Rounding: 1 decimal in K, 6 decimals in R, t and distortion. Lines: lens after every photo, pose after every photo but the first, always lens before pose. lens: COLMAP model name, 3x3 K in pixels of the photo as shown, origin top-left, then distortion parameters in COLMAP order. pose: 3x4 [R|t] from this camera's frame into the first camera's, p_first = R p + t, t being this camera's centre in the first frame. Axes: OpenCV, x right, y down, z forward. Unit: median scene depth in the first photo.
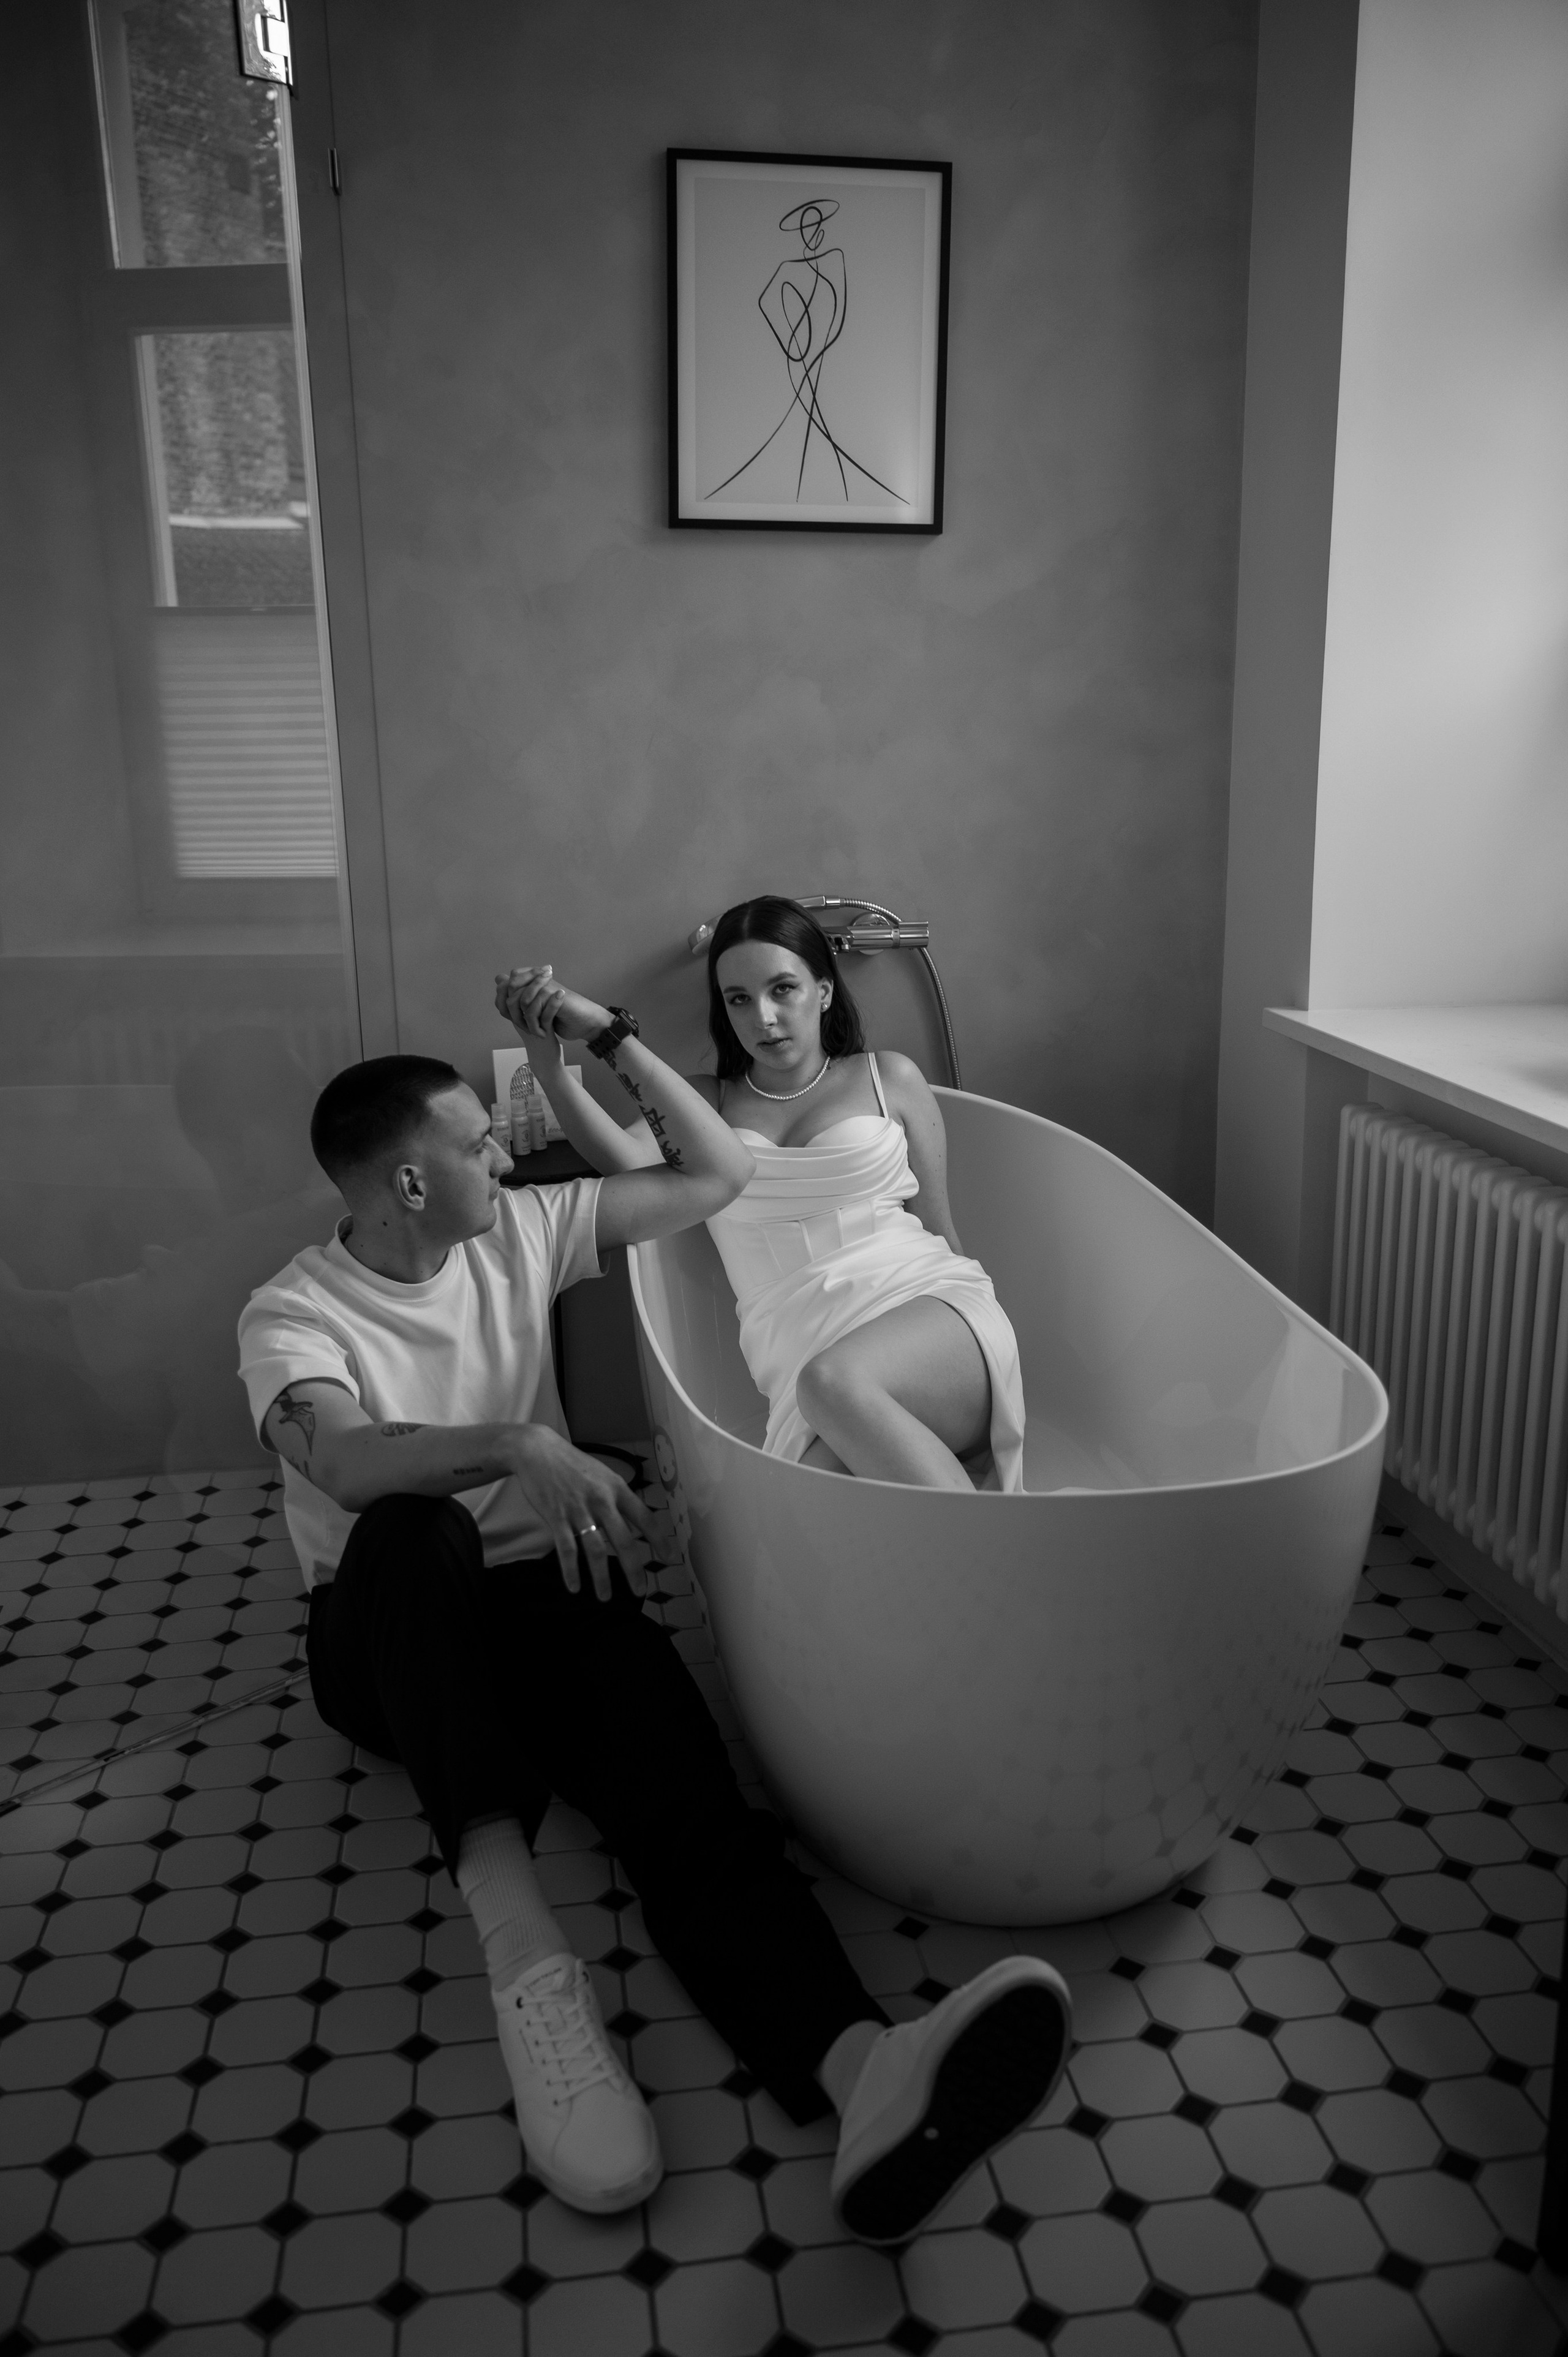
lens RADIAL K [[1982.4, 0, 791.2], [0, 1982.4, 1198.9], [0, 0, 1]] dist [-0.001229, 0.001270]
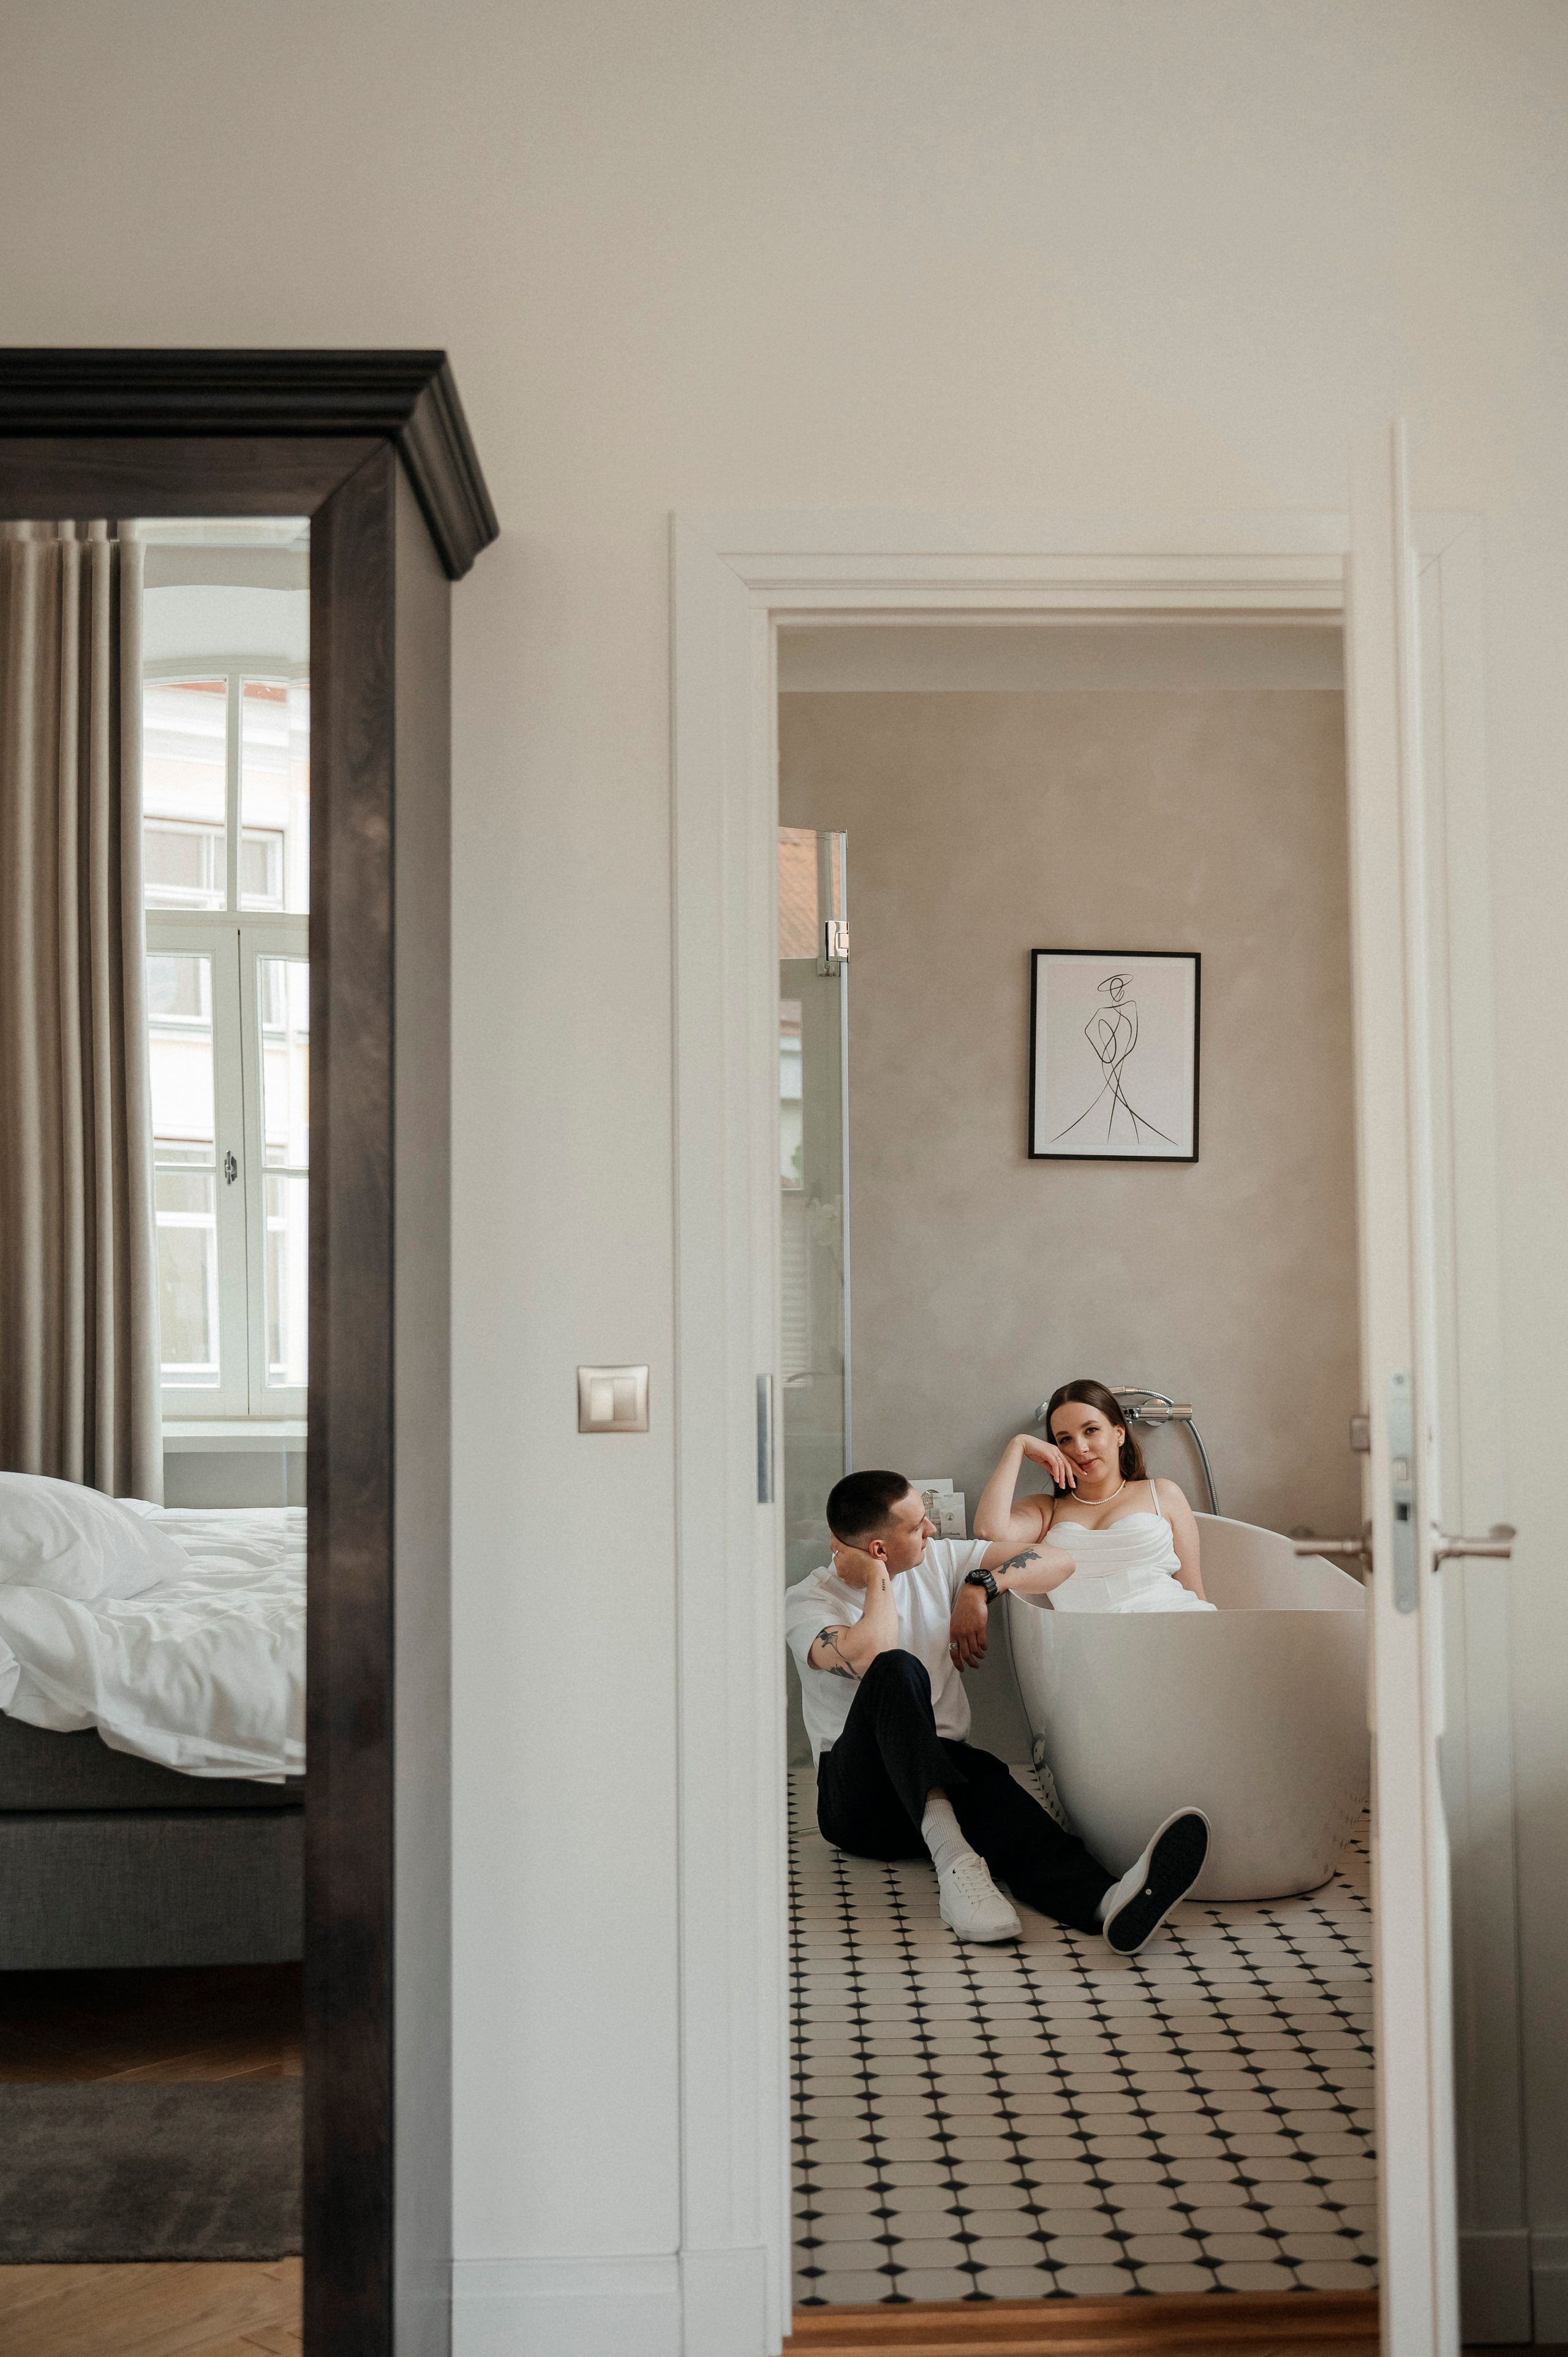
lens RADIAL K [[2733.0, 0, 801.9], [0, 2733.0, 1173.0], [0, 0, 1]] dist [0.024785, 0.000000]
pose [[0.991840, 0.004478, -0.127408, 0.042443], [-0.038097, 0.964129, -0.262685, 0.284518], [0.121662, 0.265396, 0.956433, -1.232186]]
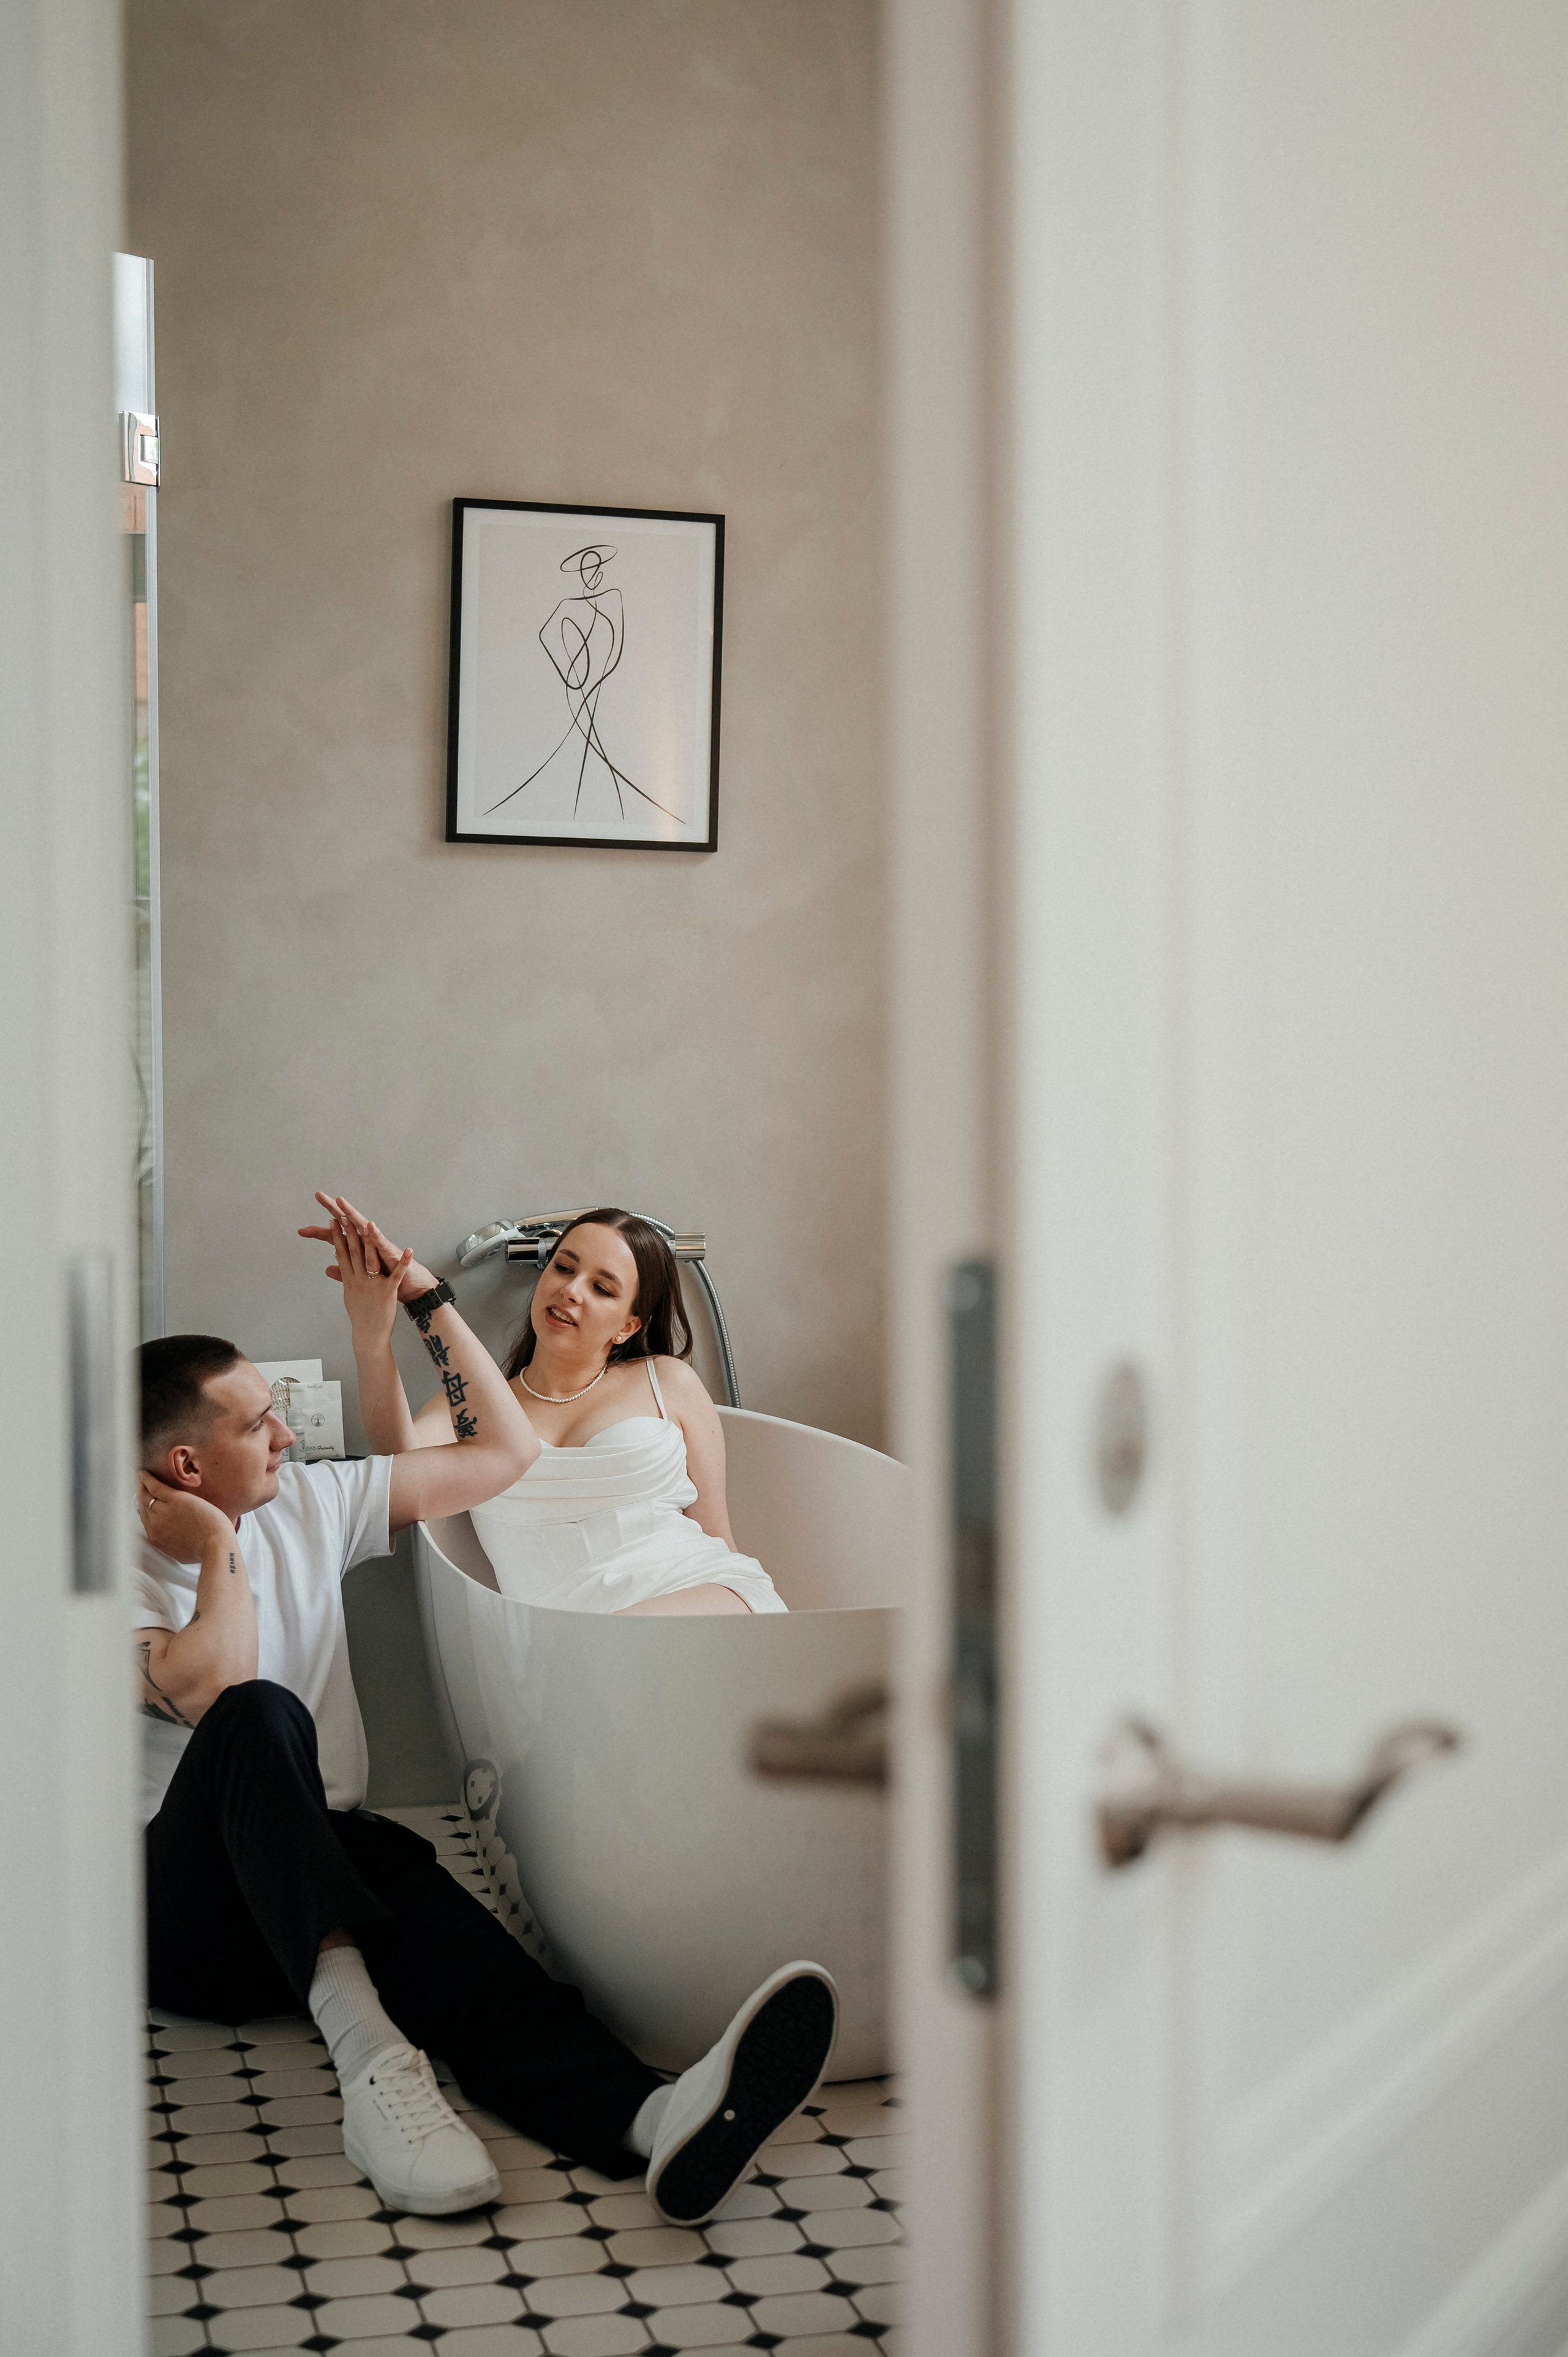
lens RADIAL K [[3223.2, 0, 764.6], [0, 3223.2, 1175.7], [0, 0, 1]] dist [-0.024001, 0.000000]
pose [[0.995434, 0.010456, 0.094879, -0.057181], [0.008587, 0.980141, -0.198115, 0.160816], [-0.095066, 0.198026, 0.975576, -0.607236]]
